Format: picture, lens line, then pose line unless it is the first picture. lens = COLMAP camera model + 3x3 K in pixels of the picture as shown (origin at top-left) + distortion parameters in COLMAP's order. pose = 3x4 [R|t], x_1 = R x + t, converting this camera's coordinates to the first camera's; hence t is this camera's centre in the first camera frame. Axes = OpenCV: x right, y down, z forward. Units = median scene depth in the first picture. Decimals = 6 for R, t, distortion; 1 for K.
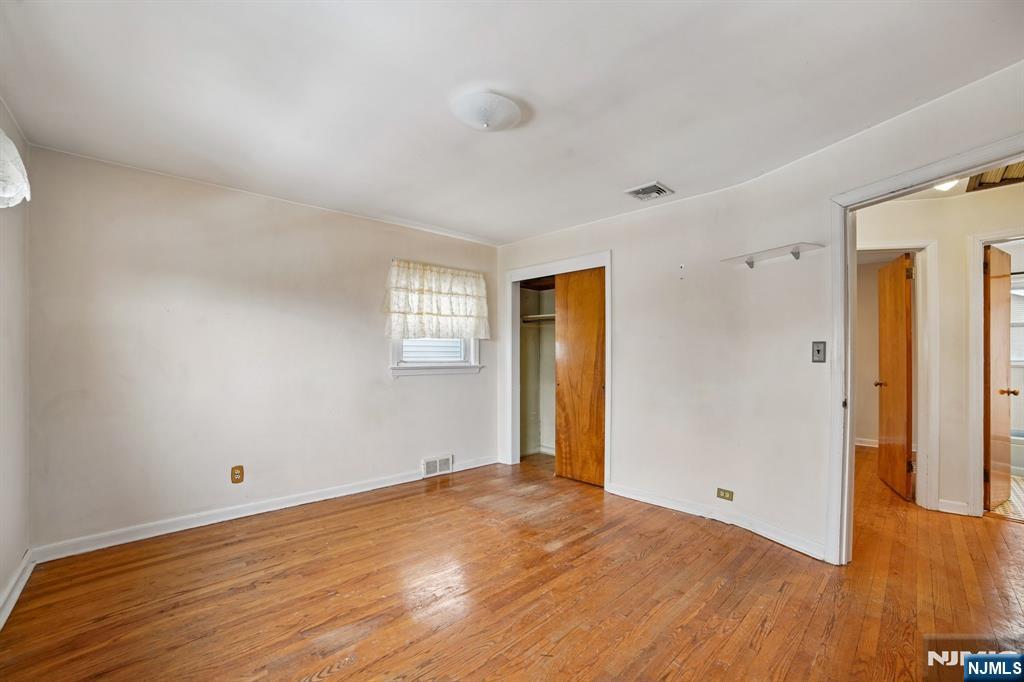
lens RADIAL K [[426.0, 0, 503.6], [0, 426.0, 353.5], [0, 0, 1]] dist [-0.104605, 0.039603]
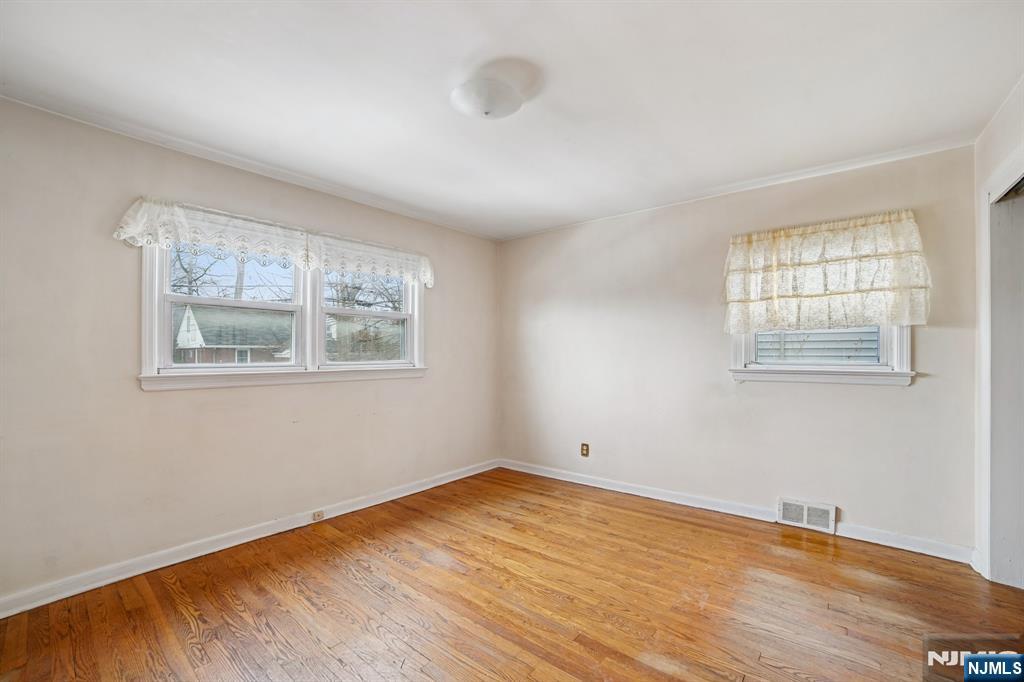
lens RADIAL K [[422.1, 0, 511.6], [0, 422.1, 345.4], [0, 0, 1]] dist [-0.111801, 0.038849]
pose [[0.136552, -0.016701, -0.990492, 0.510386], [0.004022, 0.999859, -0.016304, -0.002173], [0.990625, -0.001758, 0.136600, 0.522824]]
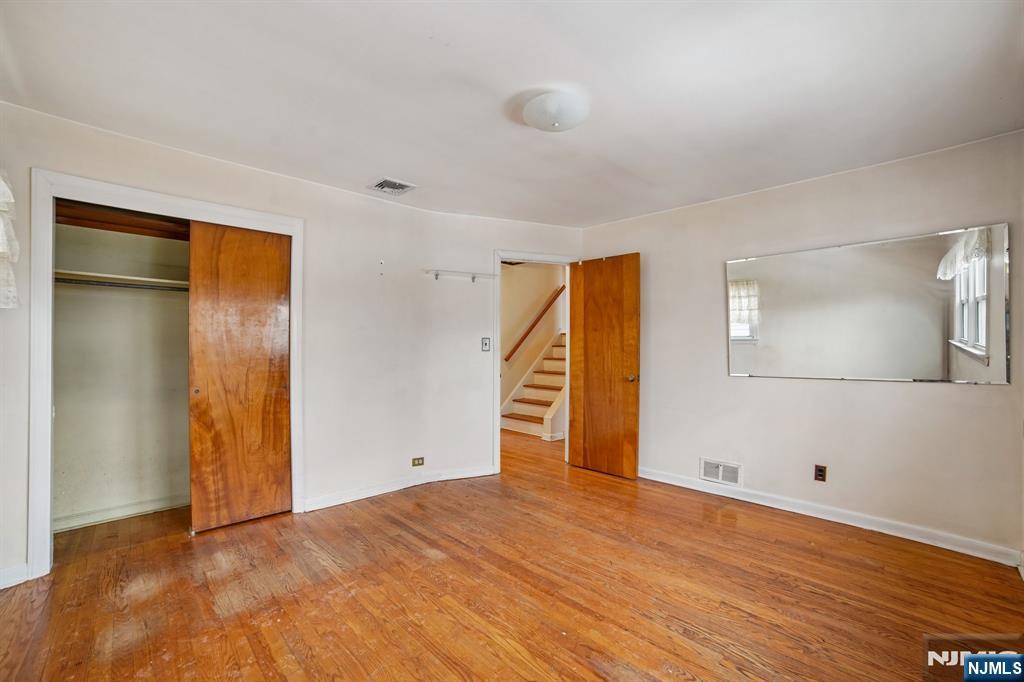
lens RADIAL K [[431.6, 0, 515.8], [0, 431.6, 344.2], [0, 0, 1]] dist [-0.106191, 0.042024]
pose [[-0.040128, 0.003352, 0.999189, -0.609976], [-0.006323, 0.999973, -0.003608, 0.000094], [-0.999175, -0.006463, -0.040105, 0.643186]]
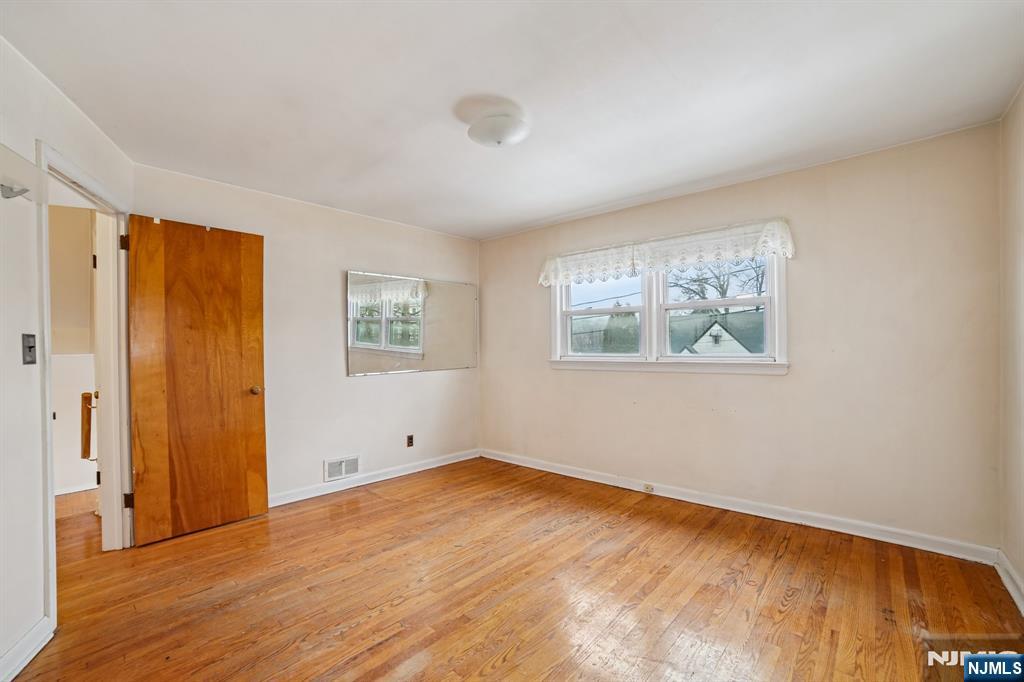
lens RADIAL K [[428.4, 0, 523.5], [0, 428.4, 340.6], [0, 0, 1]] dist [-0.105135, 0.039704]
pose [[-0.993196, 0.008129, -0.116168, 0.019213], [0.010503, 0.999748, -0.019842, 0.002578], [0.115978, -0.020927, -0.993031, 1.204799]]
